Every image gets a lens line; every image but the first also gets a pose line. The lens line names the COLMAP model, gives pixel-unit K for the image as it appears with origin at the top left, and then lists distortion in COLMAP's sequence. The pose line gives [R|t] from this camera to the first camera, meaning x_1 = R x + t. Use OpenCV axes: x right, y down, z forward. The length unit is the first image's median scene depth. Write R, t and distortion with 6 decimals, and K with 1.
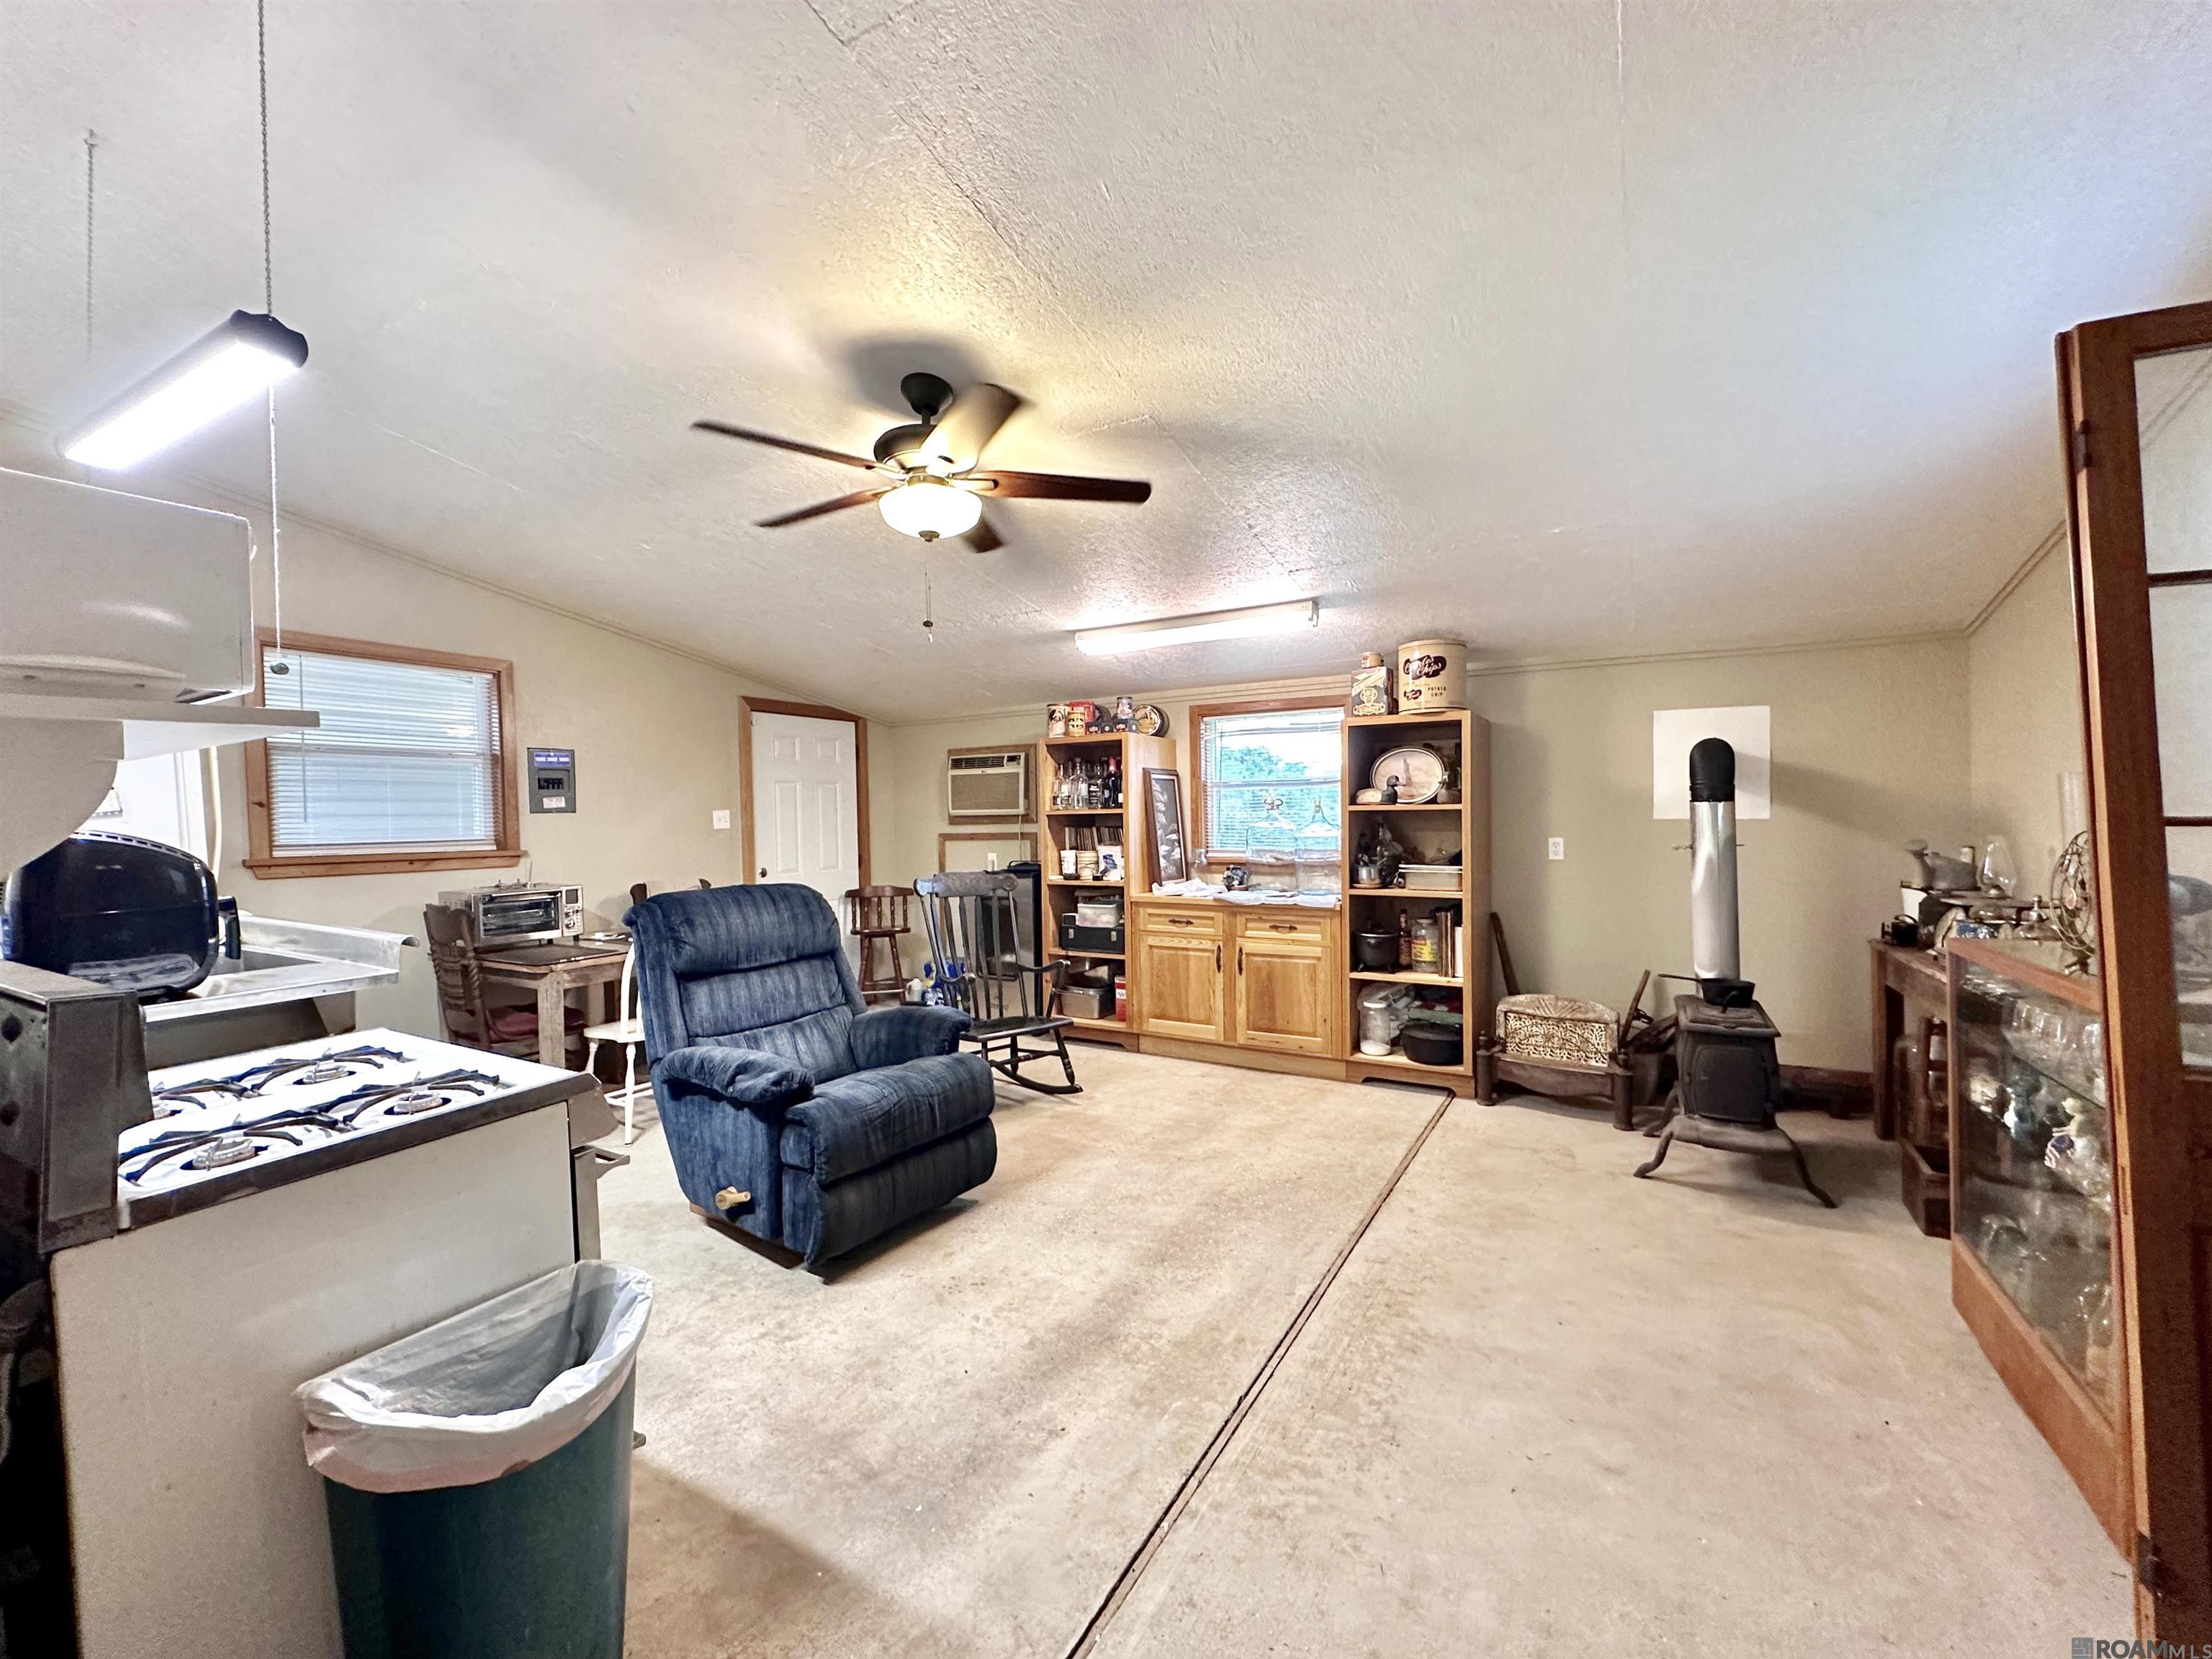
lens RADIAL K [[912.7, 0, 1106.0], [0, 912.7, 829.5], [0, 0, 1]] dist [-0.000104, -0.000127]
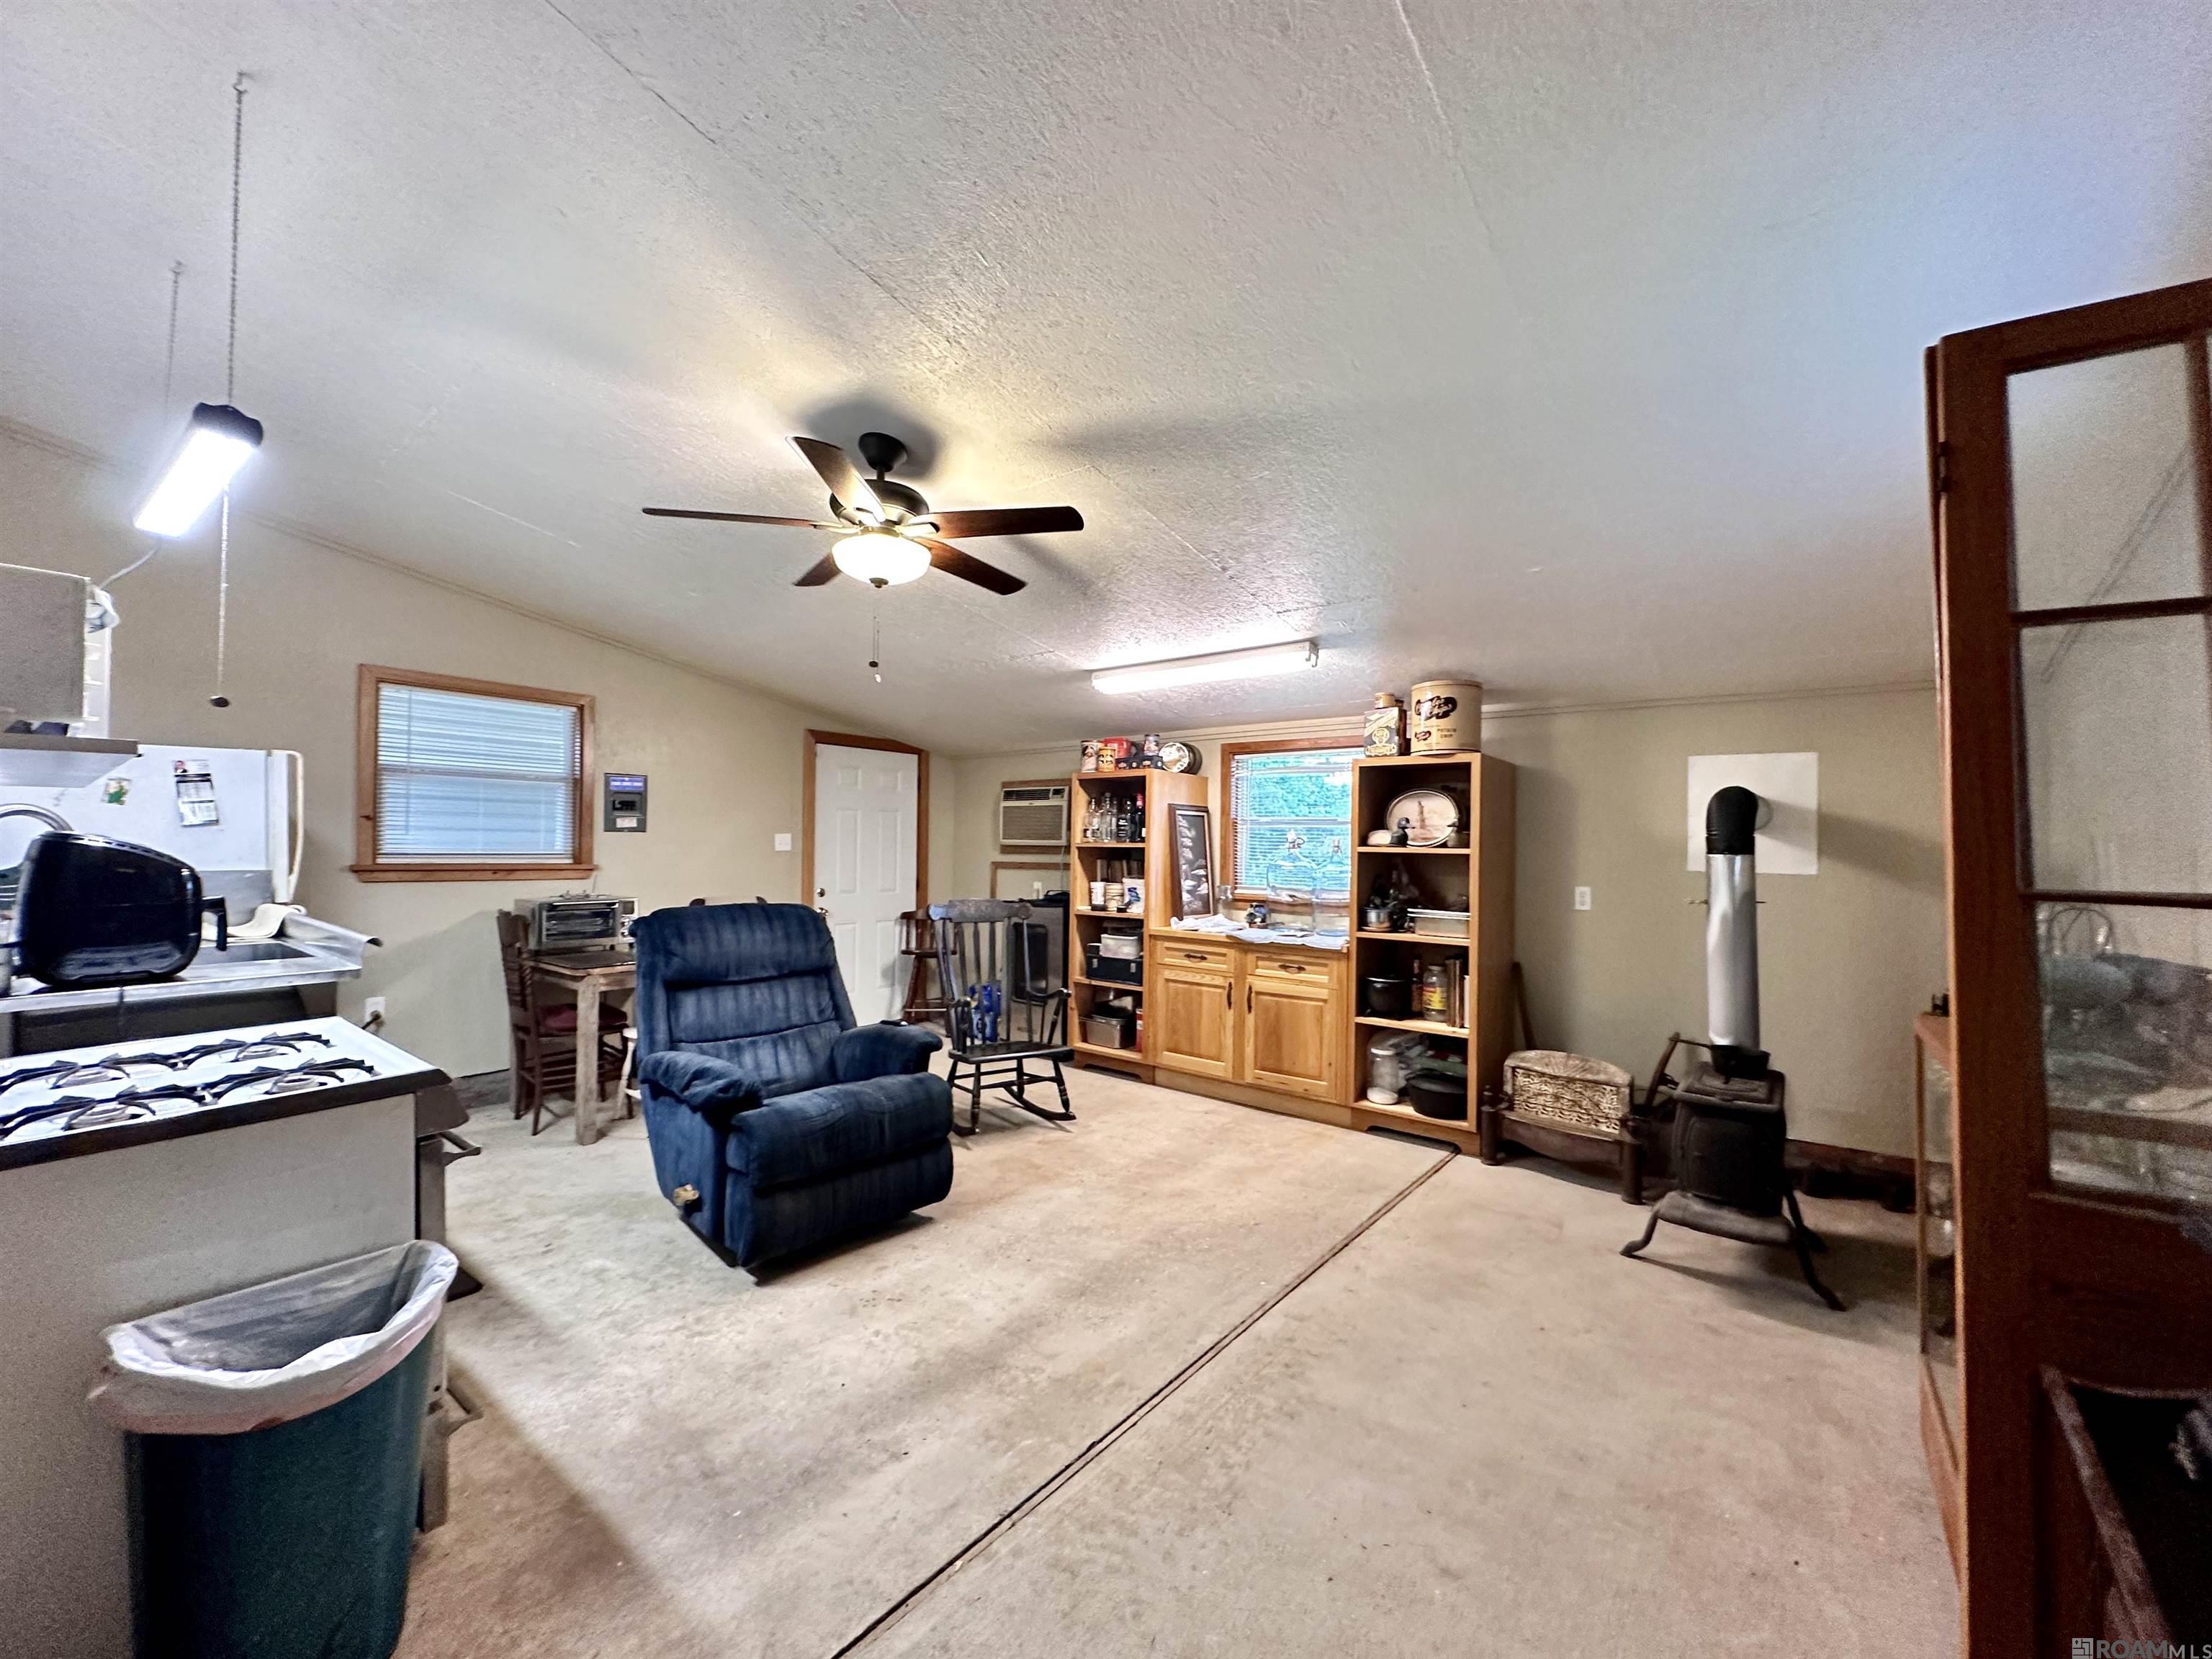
lens RADIAL K [[884.3, 0, 1106.0], [0, 884.3, 829.5], [0, 0, 1]] dist [-0.000832, -0.000086]
pose [[0.989882, 0.027405, -0.139224, 0.155118], [-0.032250, 0.998946, -0.032662, -0.005769], [0.138182, 0.036821, 0.989722, 0.017155]]
